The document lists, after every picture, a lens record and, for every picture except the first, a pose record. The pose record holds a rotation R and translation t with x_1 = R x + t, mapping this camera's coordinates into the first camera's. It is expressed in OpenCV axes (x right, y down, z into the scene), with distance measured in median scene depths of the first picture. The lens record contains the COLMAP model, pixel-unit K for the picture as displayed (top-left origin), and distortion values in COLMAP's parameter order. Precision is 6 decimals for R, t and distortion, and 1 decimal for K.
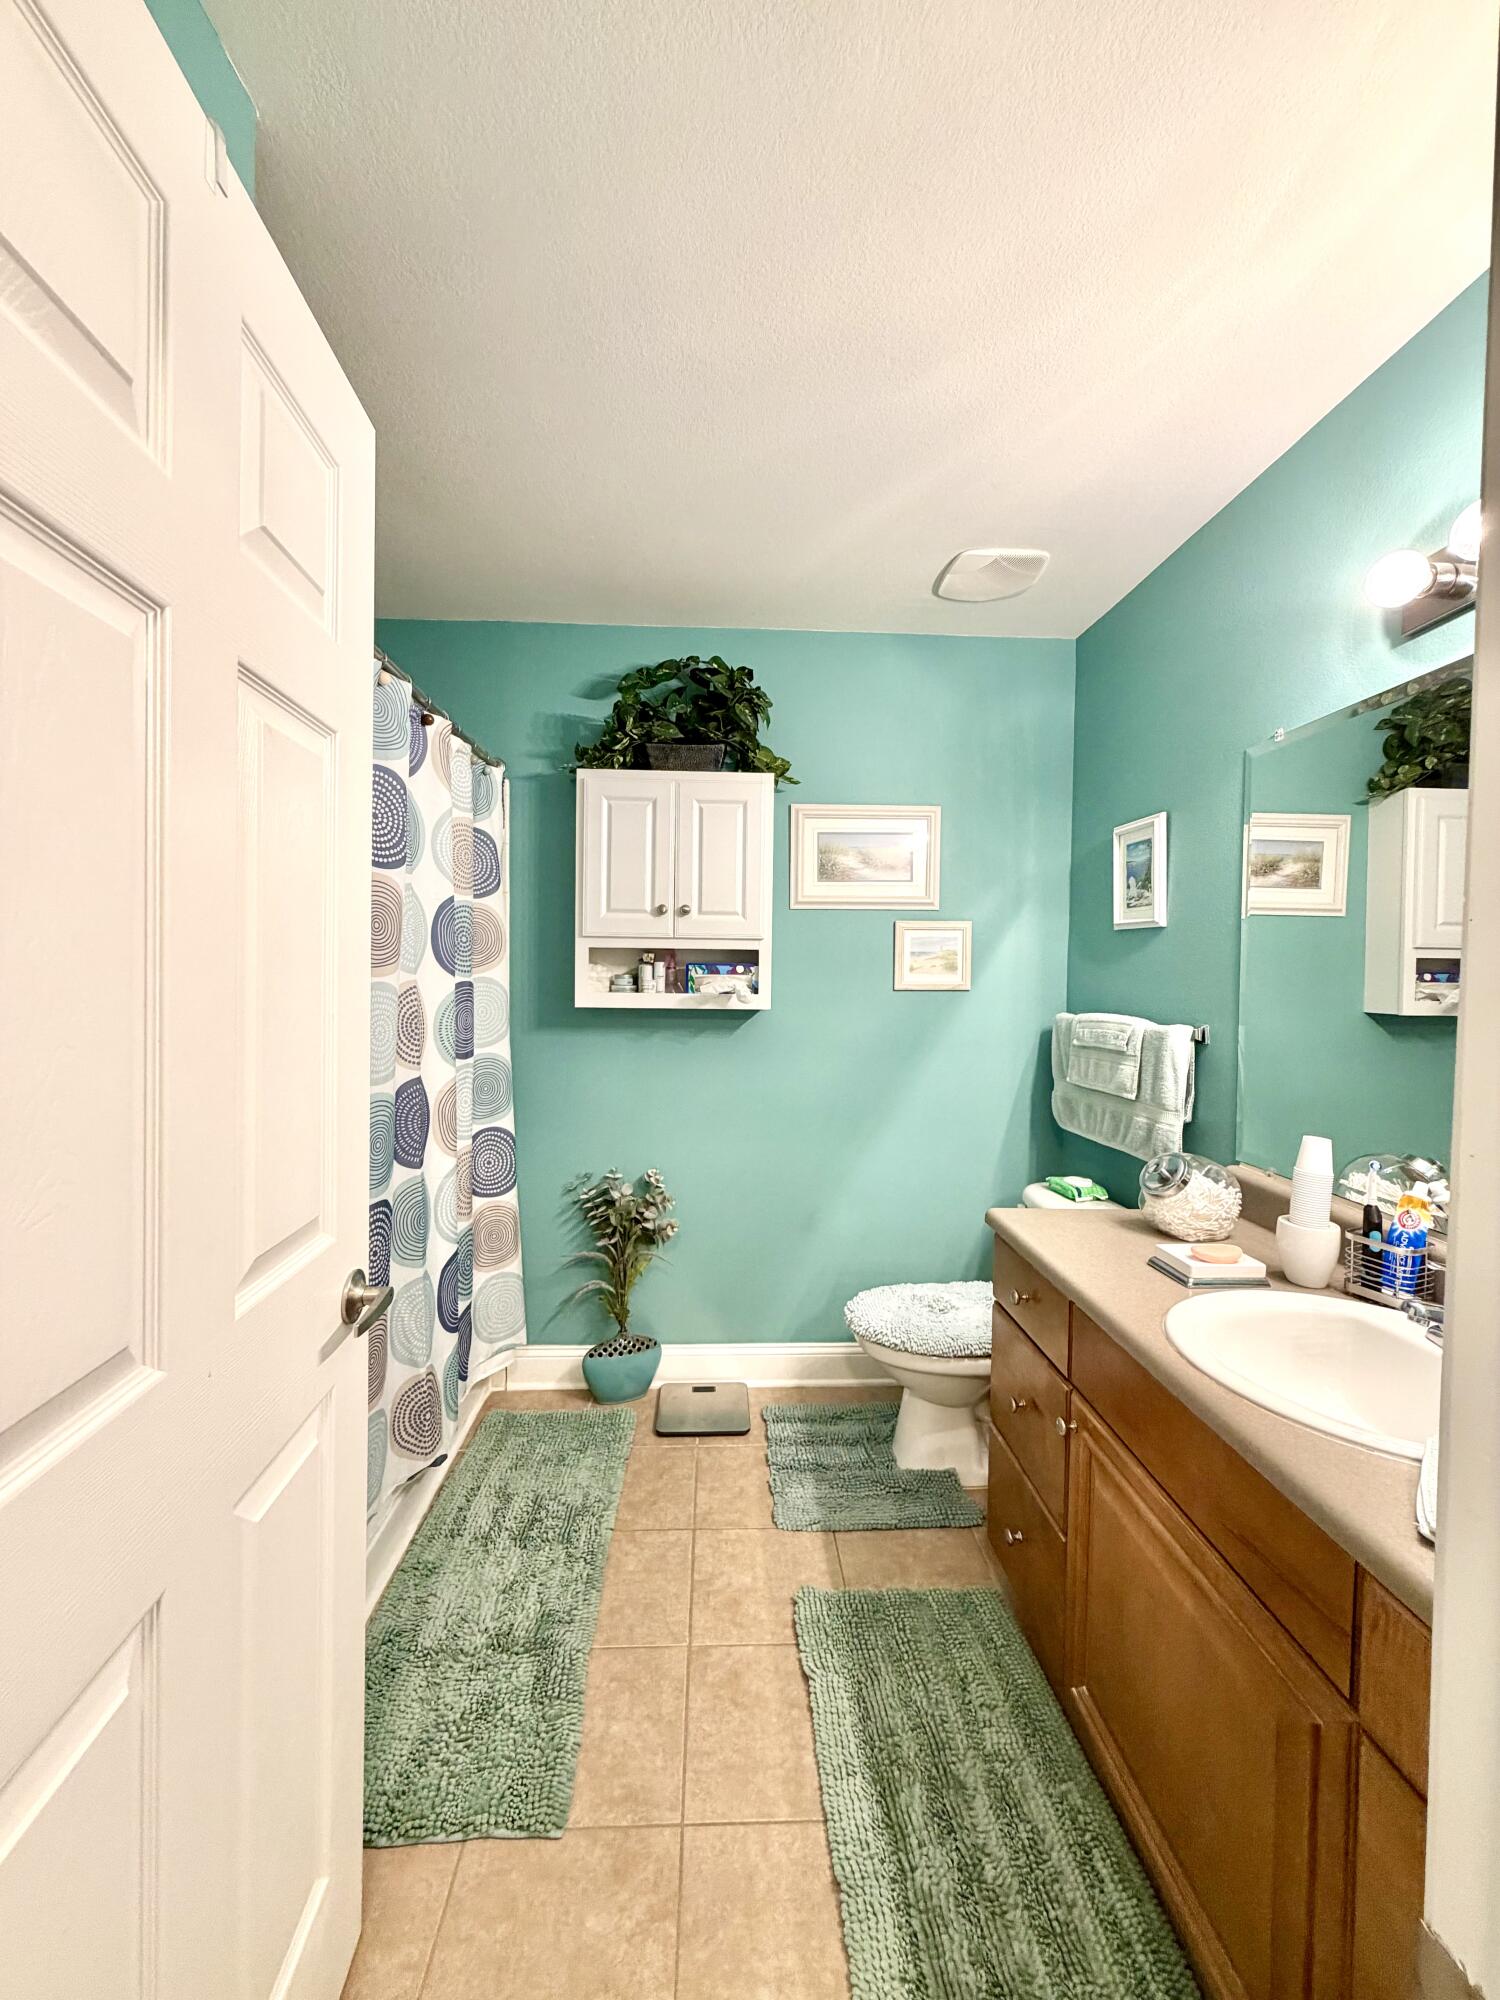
lens RADIAL K [[800.5, 0, 746.7], [0, 800.5, 992.9], [0, 0, 1]] dist [-0.000023, 0.000449]
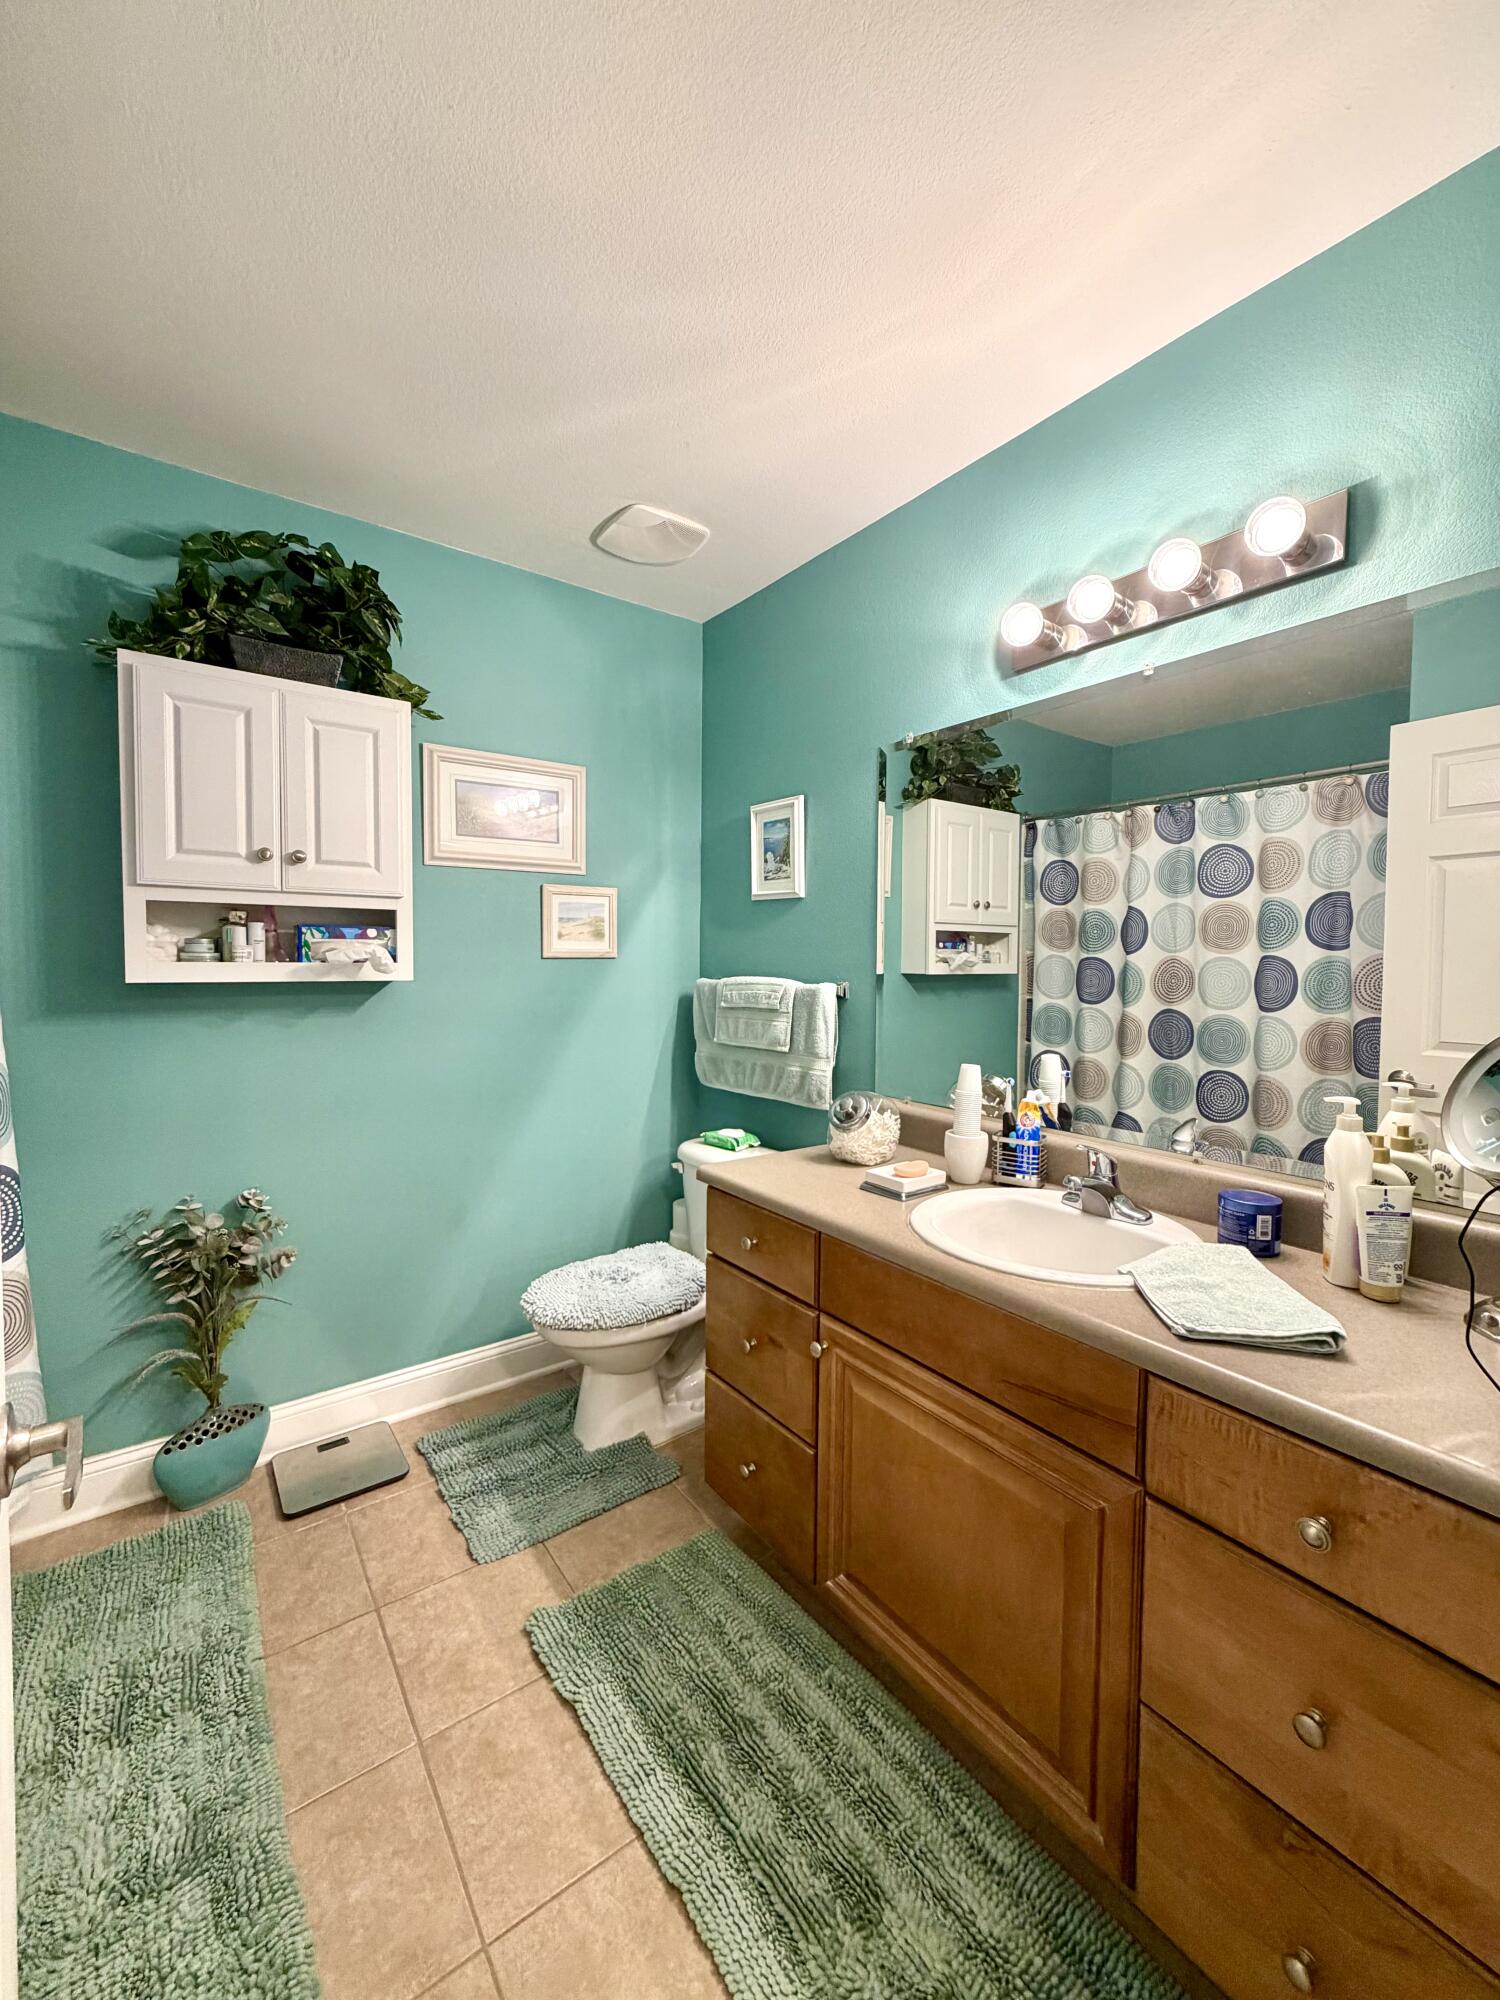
lens RADIAL K [[799.8, 0, 747.9], [0, 799.8, 992.9], [0, 0, 1]] dist [-0.000840, 0.000540]
pose [[0.829507, -0.030272, 0.557676, -0.162916], [0.016942, 0.999434, 0.029051, 0.016593], [-0.558240, -0.014650, 0.829550, 0.098140]]
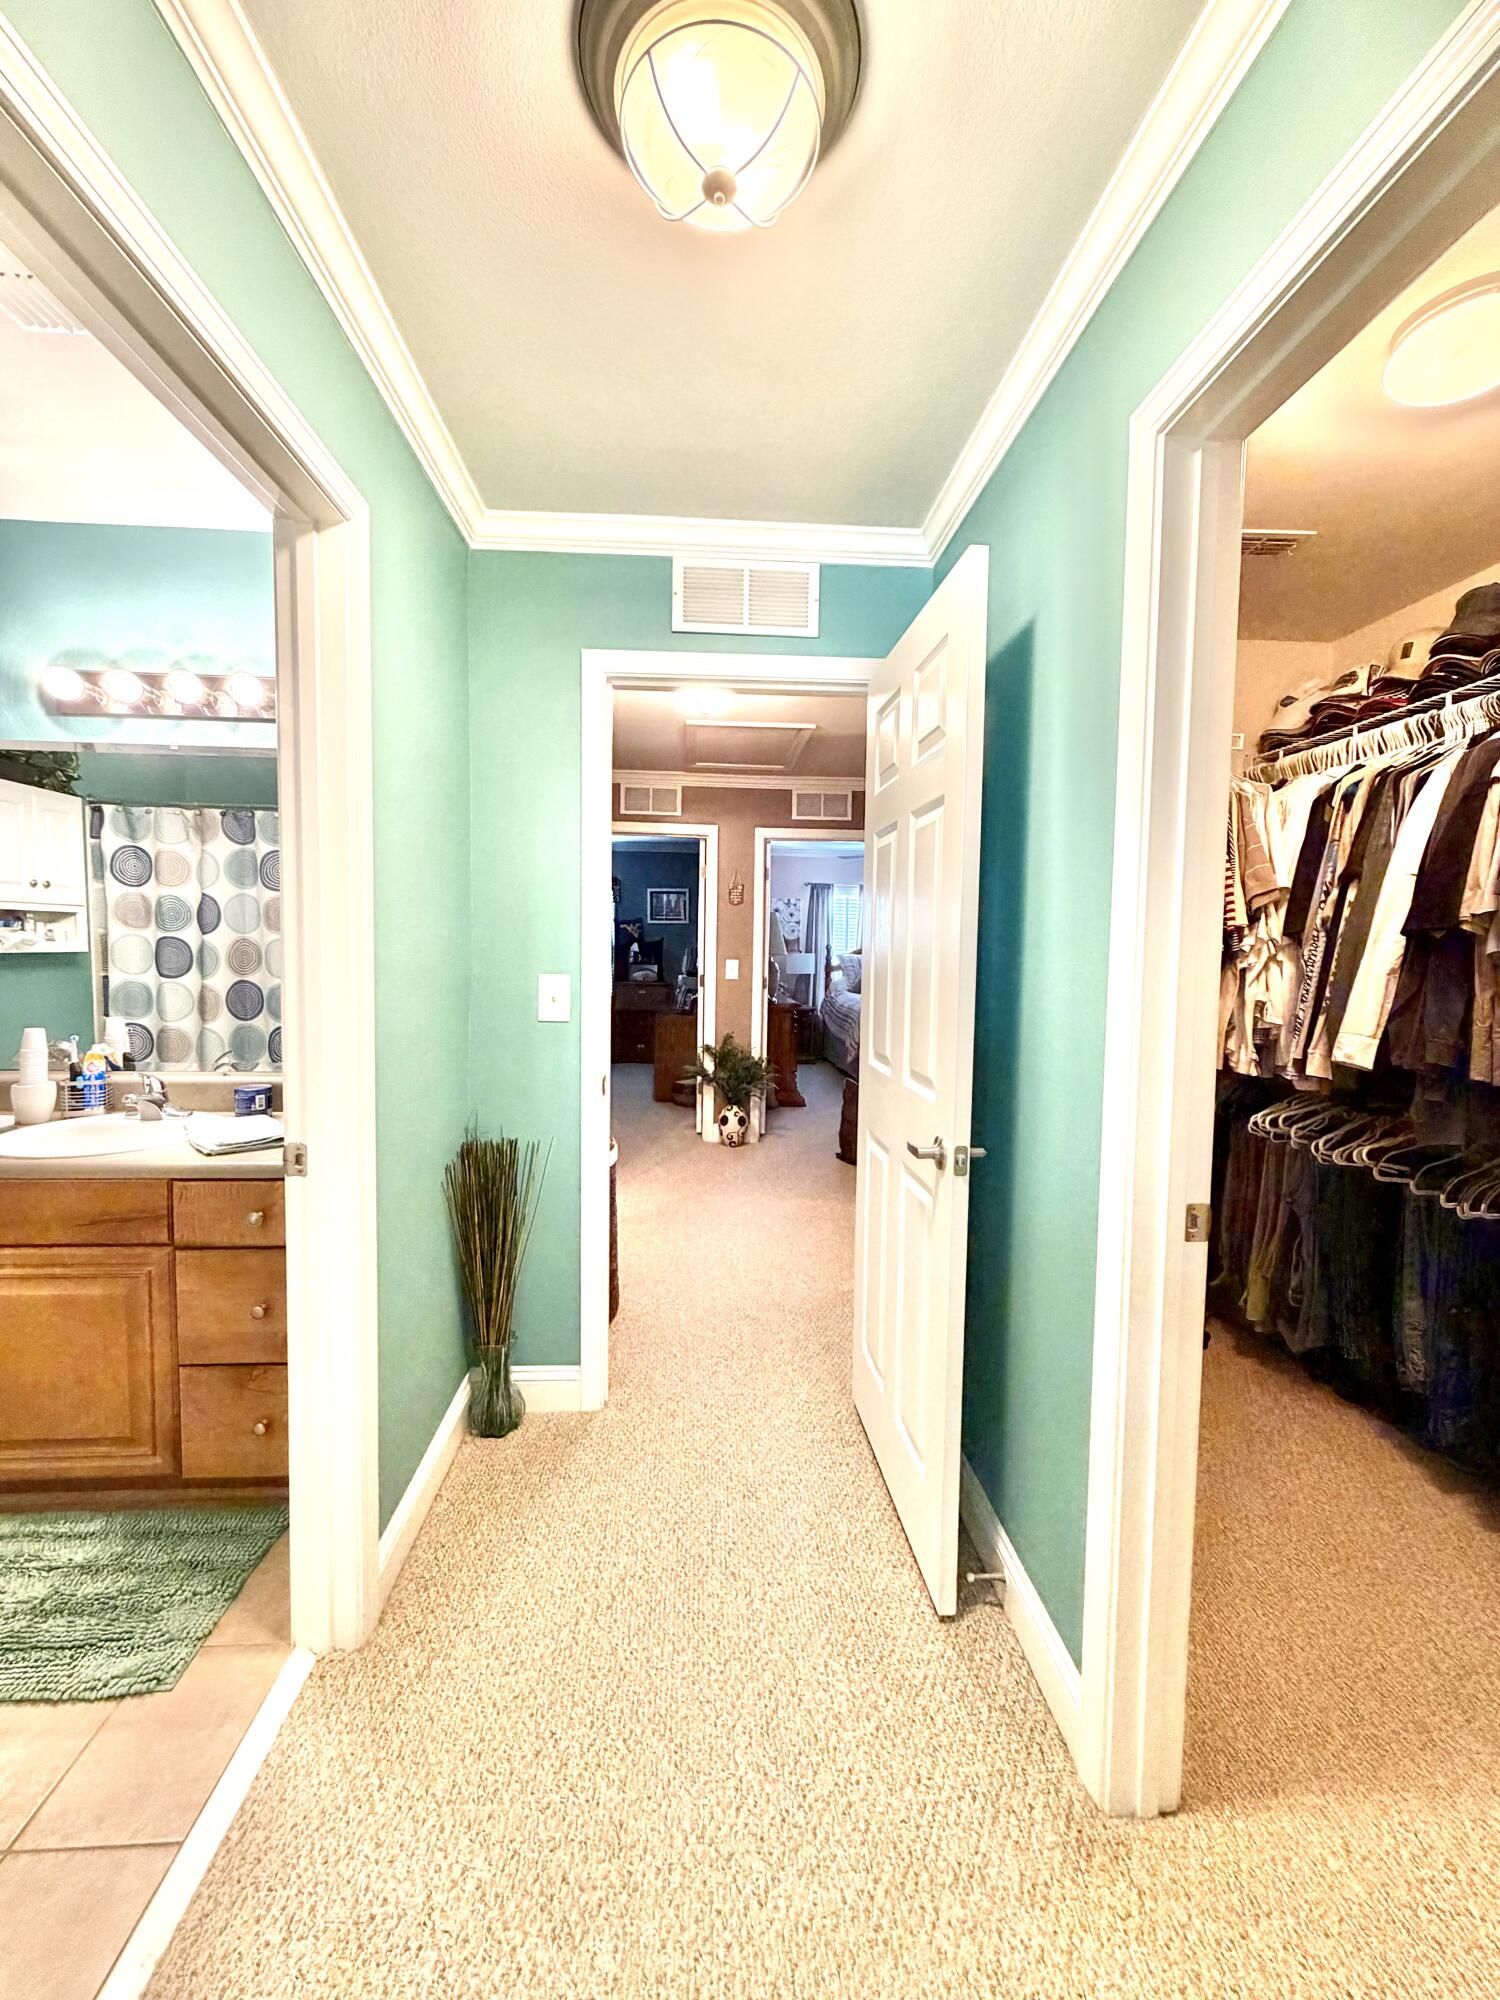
lens RADIAL K [[816.2, 0, 760.1], [0, 816.2, 997.2], [0, 0, 1]] dist [0.001870, 0.000275]
pose [[-0.019807, -0.079120, 0.996668, -0.541646], [0.006607, 0.996832, 0.079265, 0.003276], [-0.999782, 0.008155, -0.019222, -0.229186]]
